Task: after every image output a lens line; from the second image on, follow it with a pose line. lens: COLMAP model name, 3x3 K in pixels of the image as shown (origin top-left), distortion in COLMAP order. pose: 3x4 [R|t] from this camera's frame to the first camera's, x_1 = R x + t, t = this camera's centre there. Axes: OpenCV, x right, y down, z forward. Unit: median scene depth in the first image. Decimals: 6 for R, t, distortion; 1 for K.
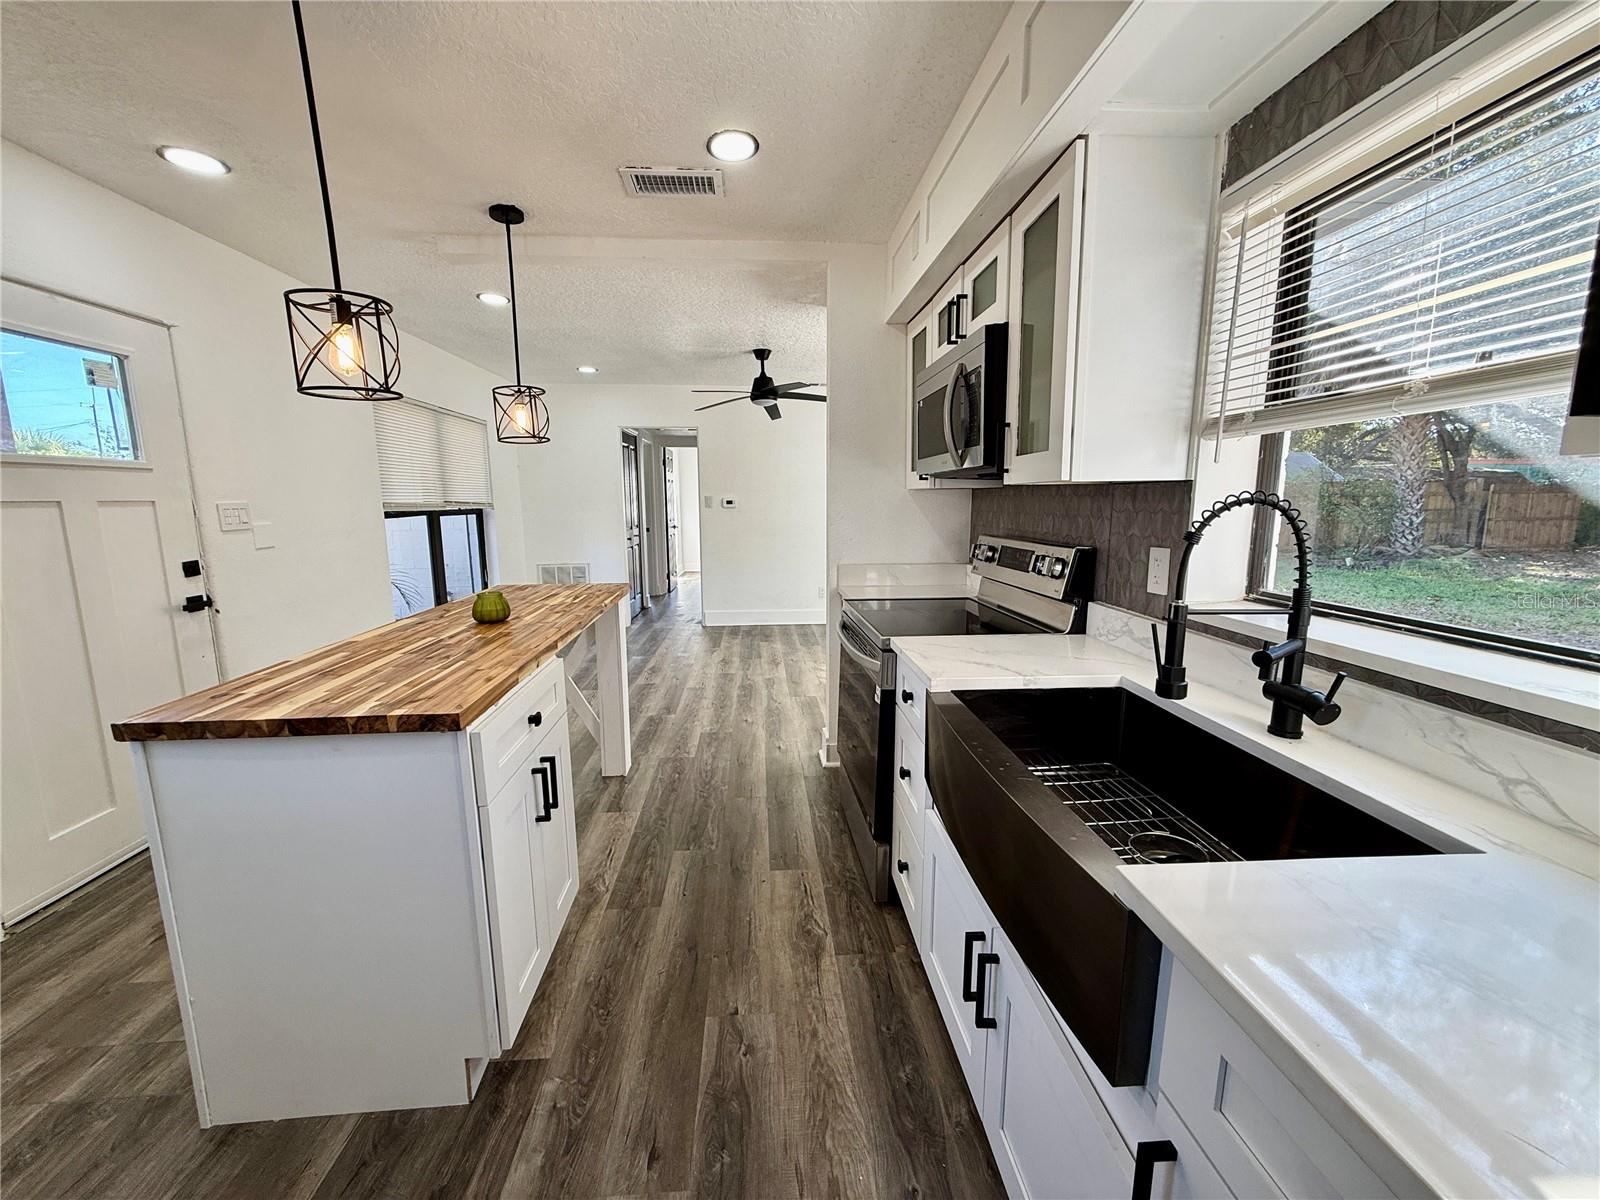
lens RADIAL K [[632.0, 0, 795.7], [0, 632.0, 599.2], [0, 0, 1]] dist [-0.000642, 0.000210]
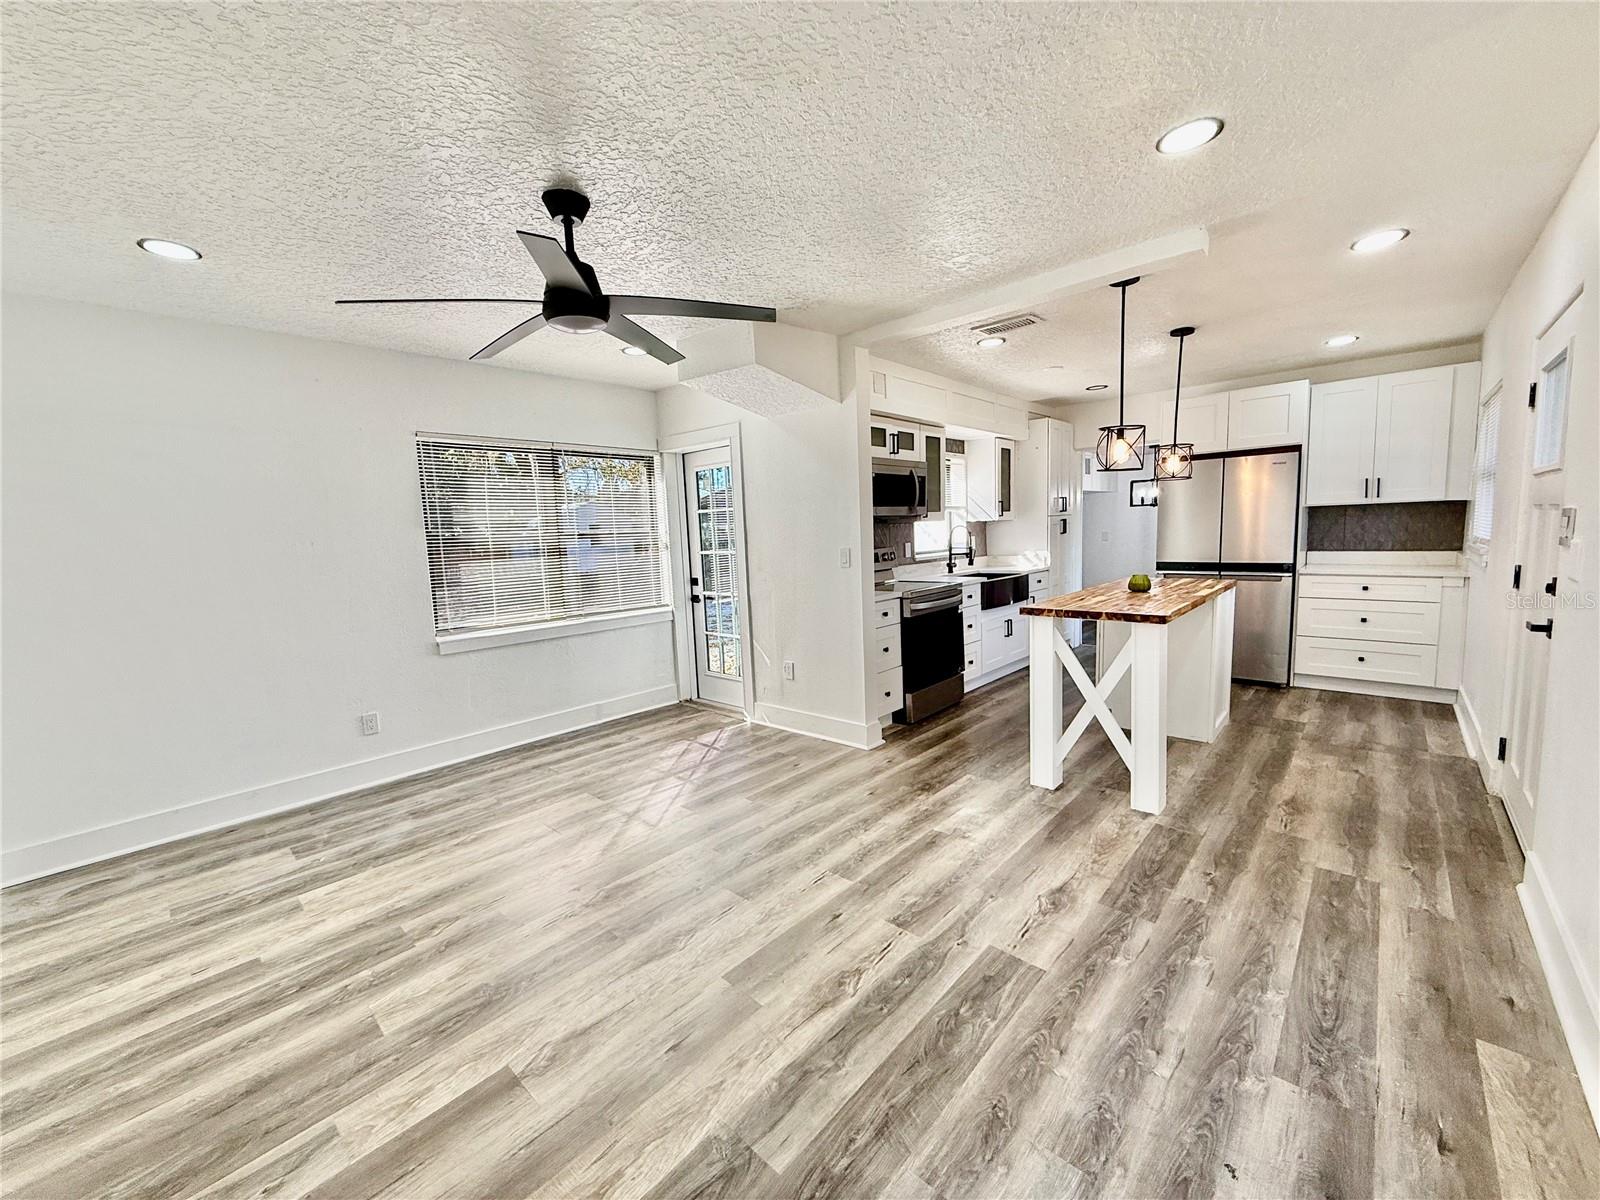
lens RADIAL K [[632.0, 0, 795.7], [0, 632.0, 599.2], [0, 0, 1]] dist [-0.000642, 0.000210]
pose [[-0.685787, -0.045730, 0.726364, -0.514938], [0.157327, 0.965113, 0.209299, -0.210690], [-0.710594, 0.257811, -0.654667, 1.316569]]
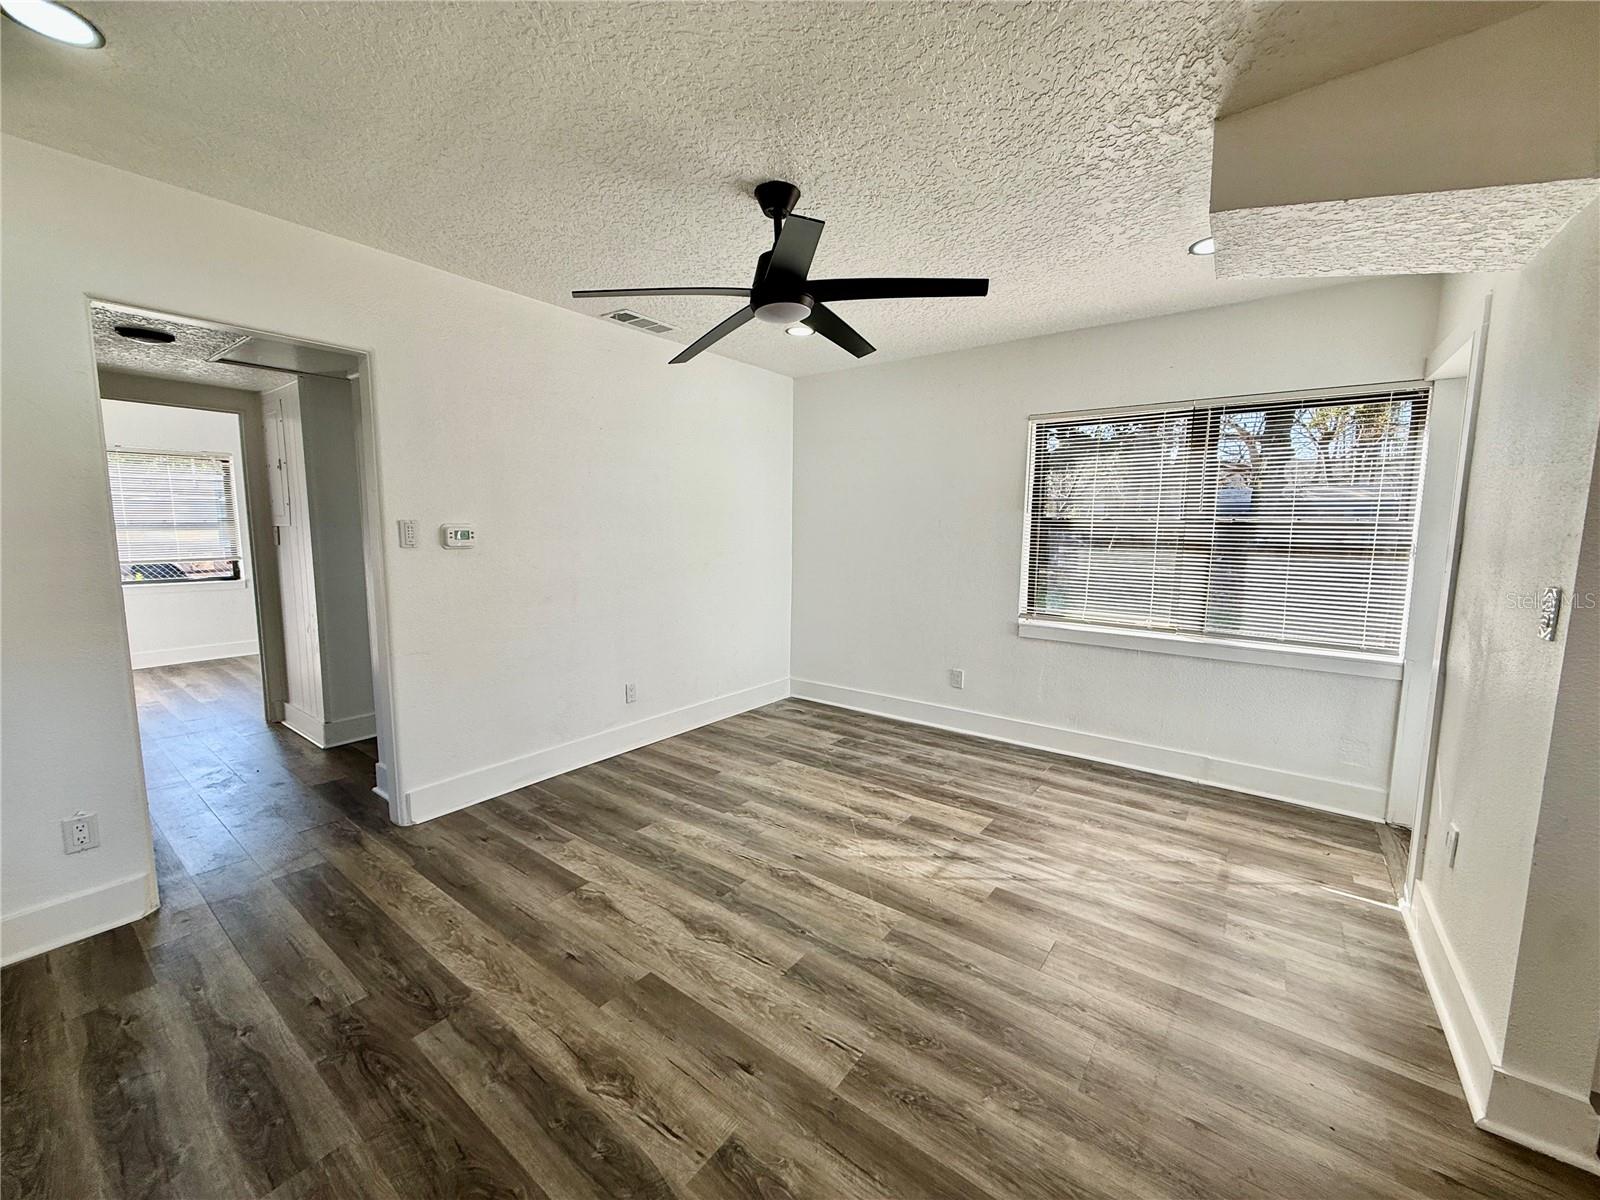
lens RADIAL K [[632.0, 0, 795.7], [0, 632.0, 599.2], [0, 0, 1]] dist [-0.000642, 0.000210]
pose [[0.655276, -0.078462, 0.751304, -0.418500], [0.108045, 0.994100, 0.009584, -0.126526], [-0.747623, 0.074894, 0.659887, 0.768525]]
